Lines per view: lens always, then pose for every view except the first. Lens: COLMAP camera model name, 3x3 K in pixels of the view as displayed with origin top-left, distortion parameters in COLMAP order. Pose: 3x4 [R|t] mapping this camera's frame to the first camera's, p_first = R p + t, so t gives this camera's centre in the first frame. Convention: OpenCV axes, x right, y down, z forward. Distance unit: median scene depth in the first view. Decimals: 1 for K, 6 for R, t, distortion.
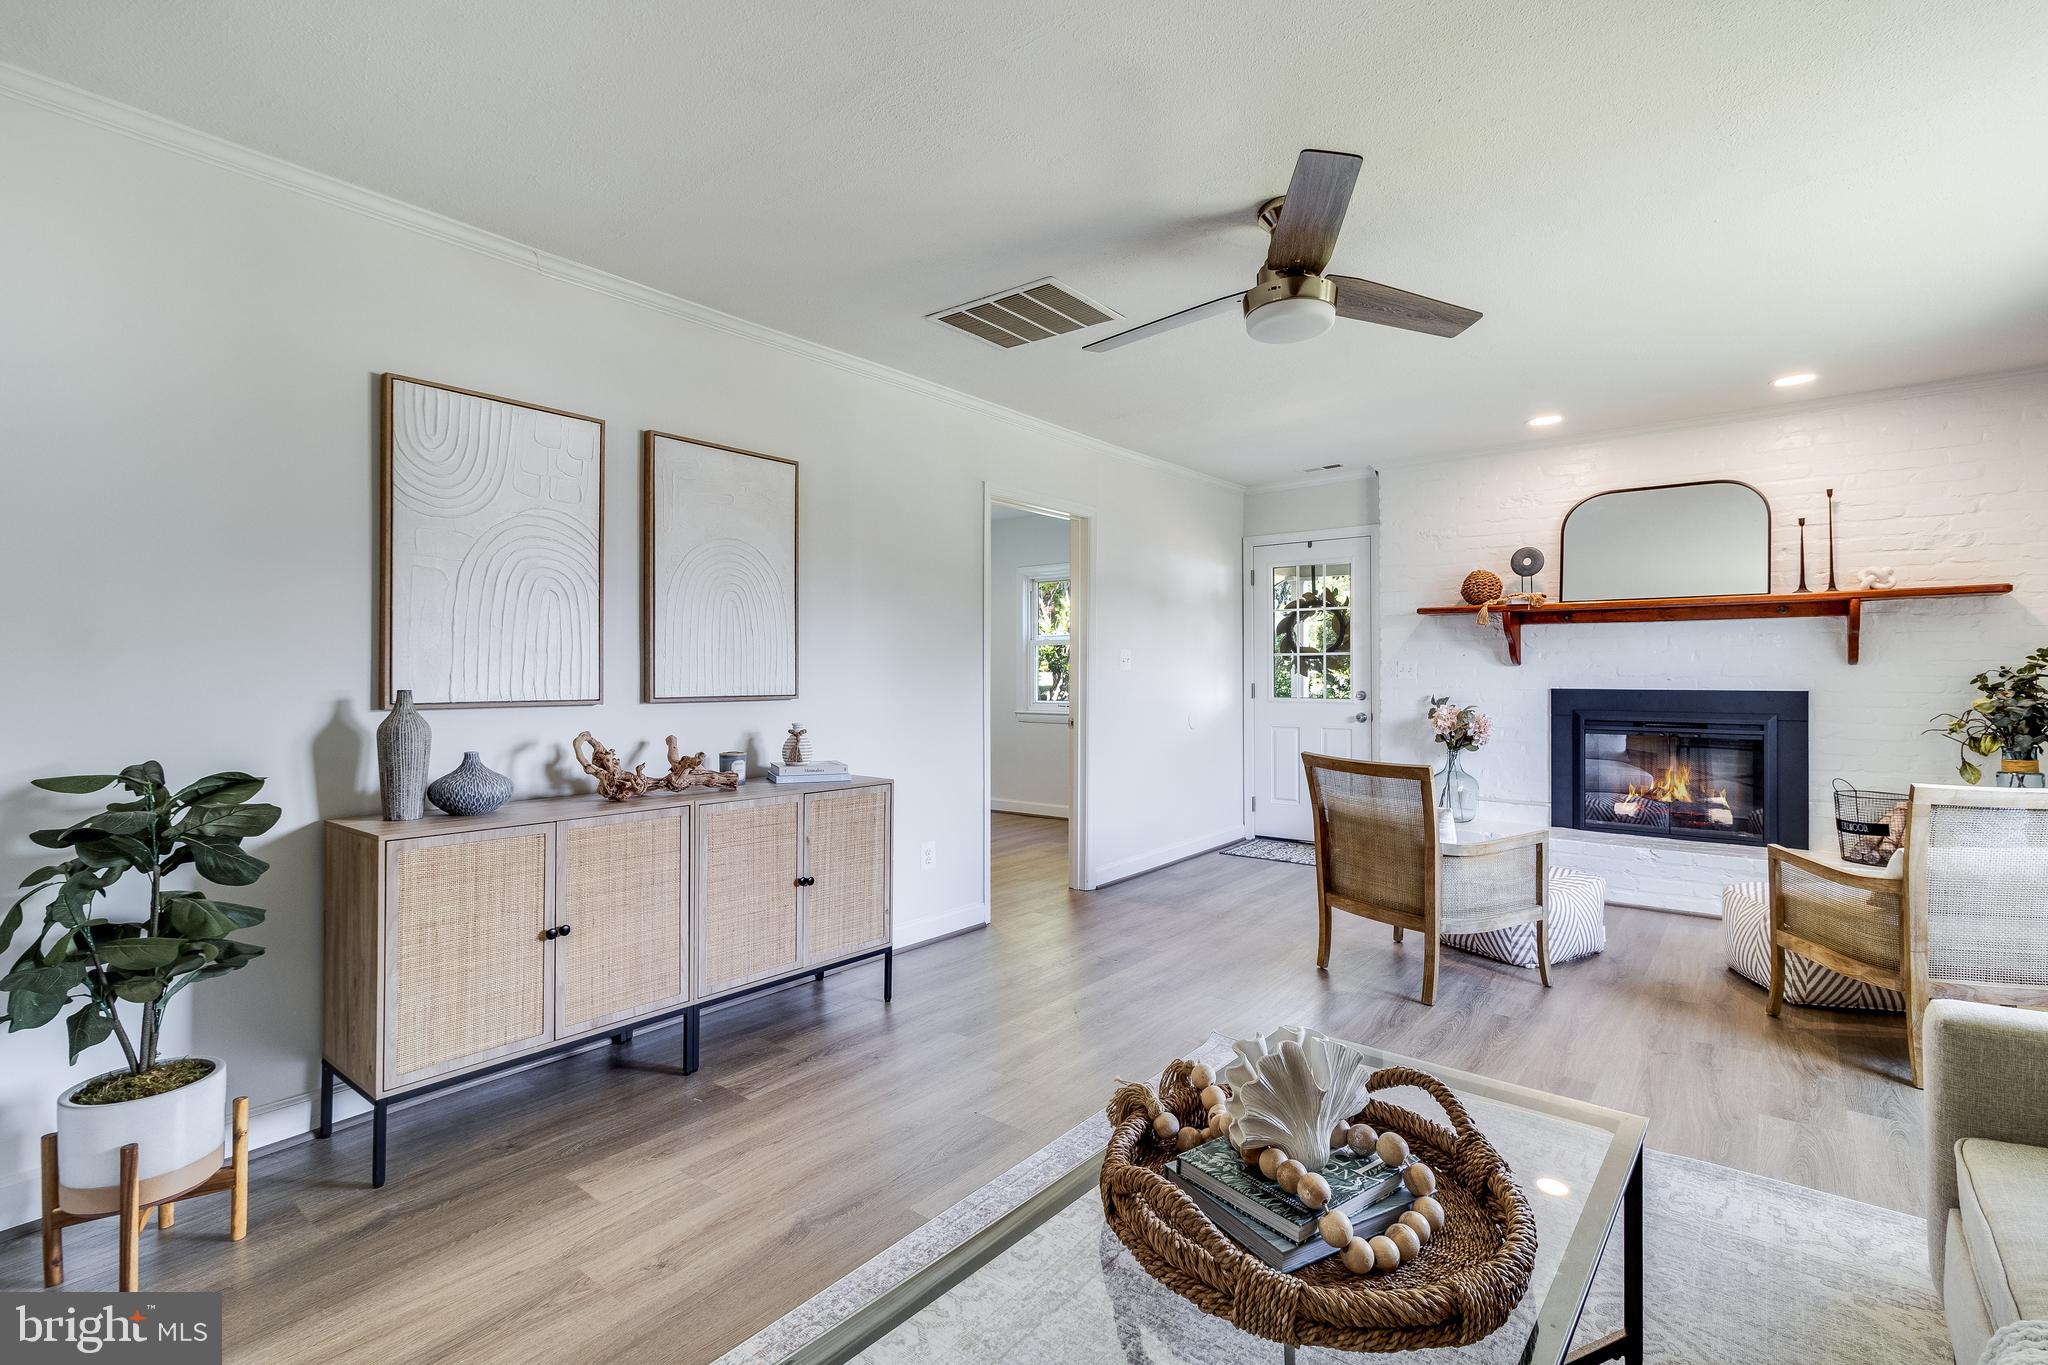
lens RADIAL K [[945.7, 0, 1024.4], [0, 945.7, 672.9], [0, 0, 1]] dist [-0.000485, 0.000614]
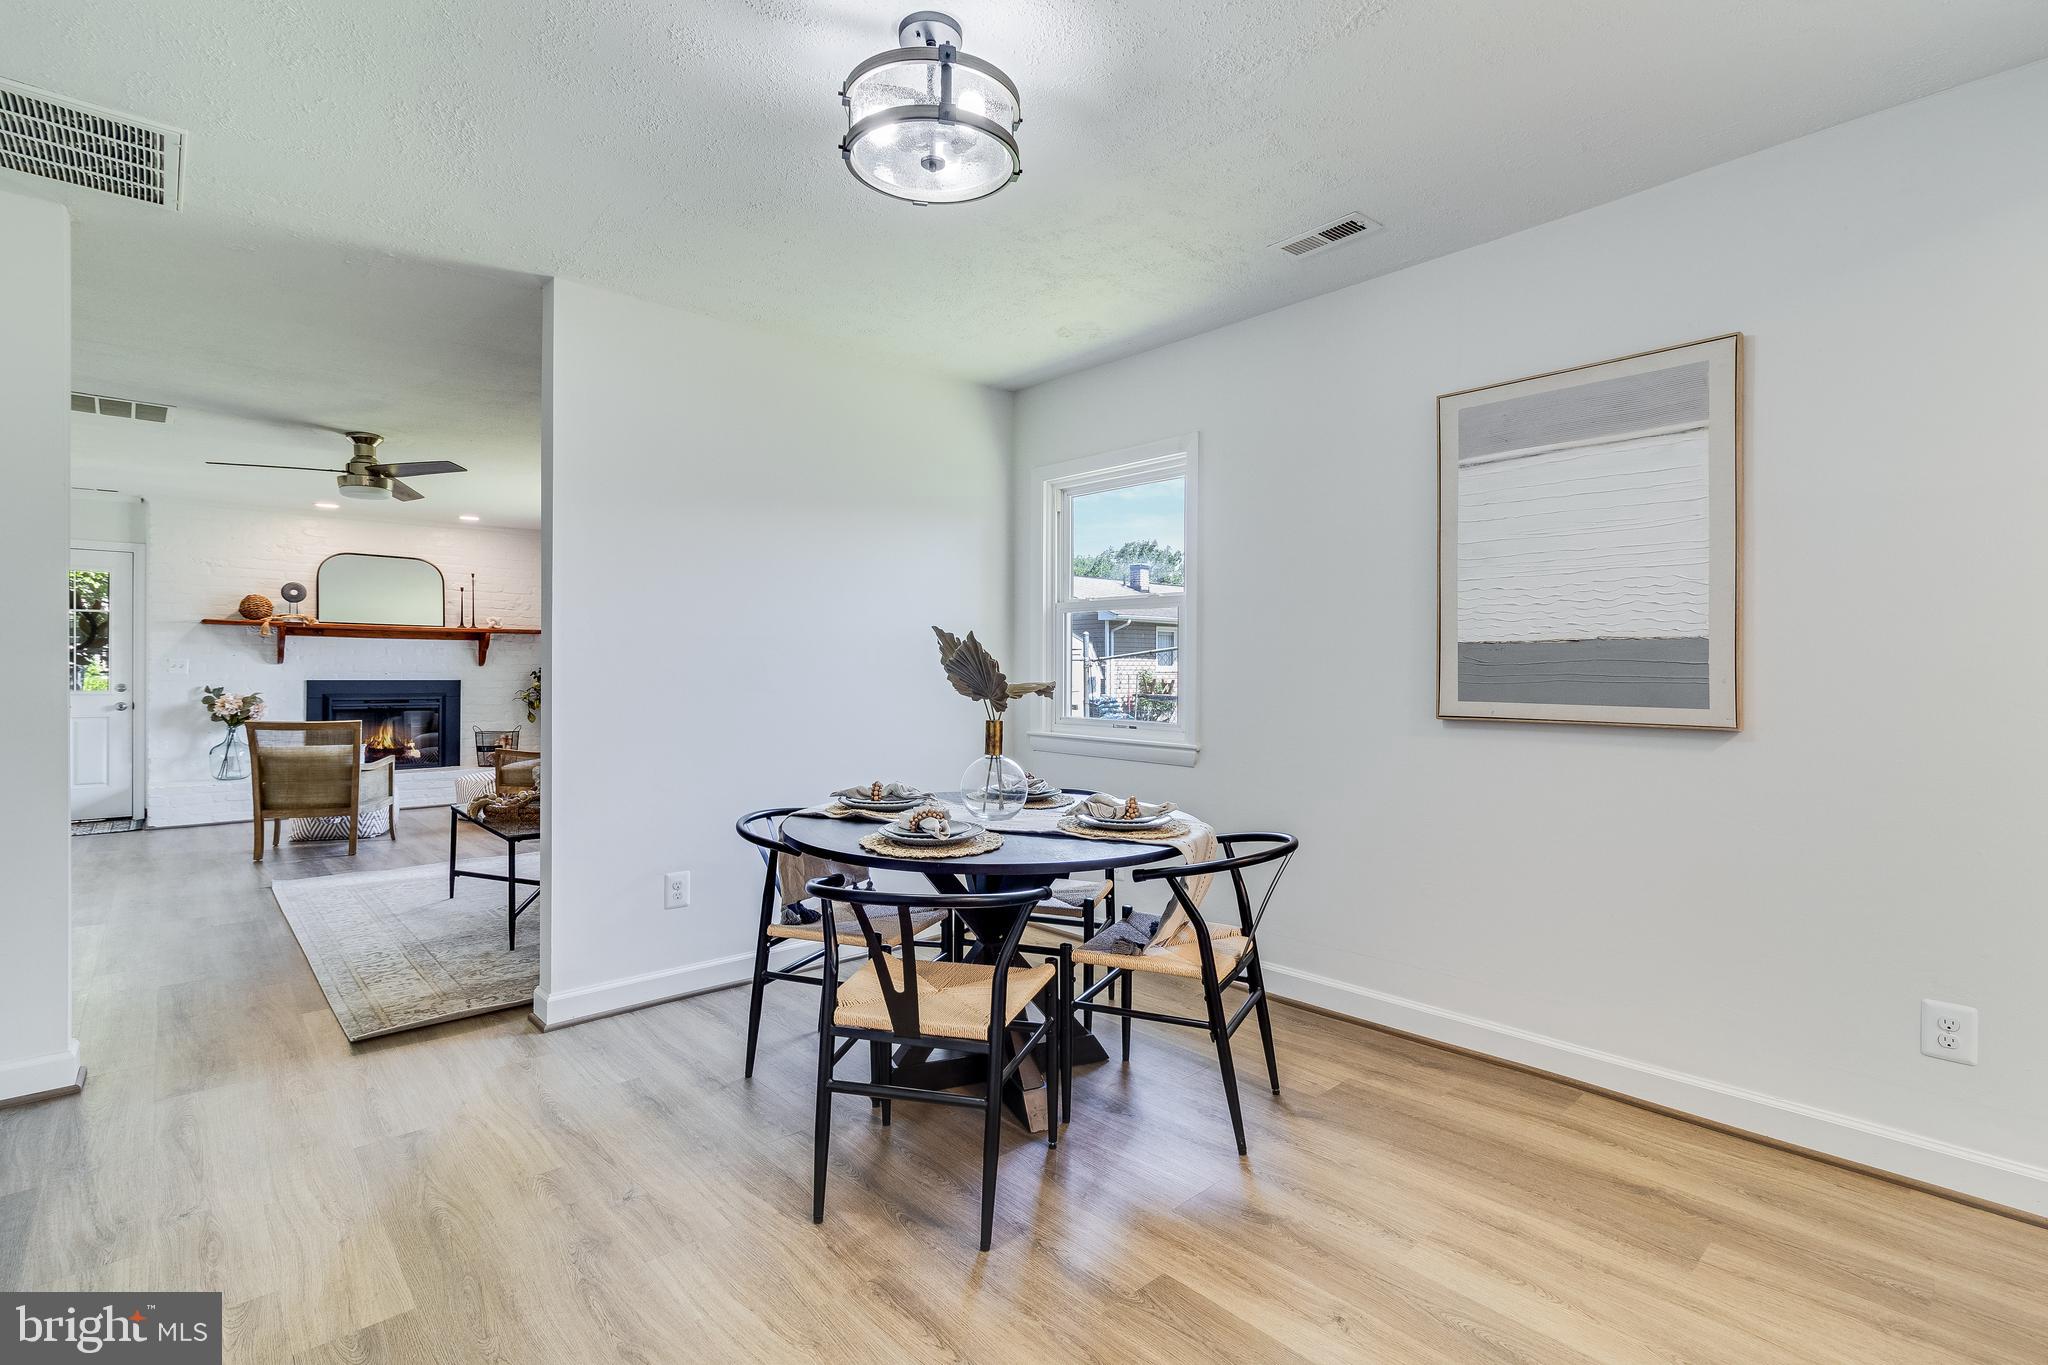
lens RADIAL K [[945.7, 0, 1004.2], [0, 945.7, 668.7], [0, 0, 1]] dist [-0.000485, 0.000614]
pose [[0.184078, 0.007126, 0.982886, -0.728872], [-0.006665, 0.999960, -0.006002, 0.000683], [-0.982889, -0.005446, 0.184118, -0.356808]]
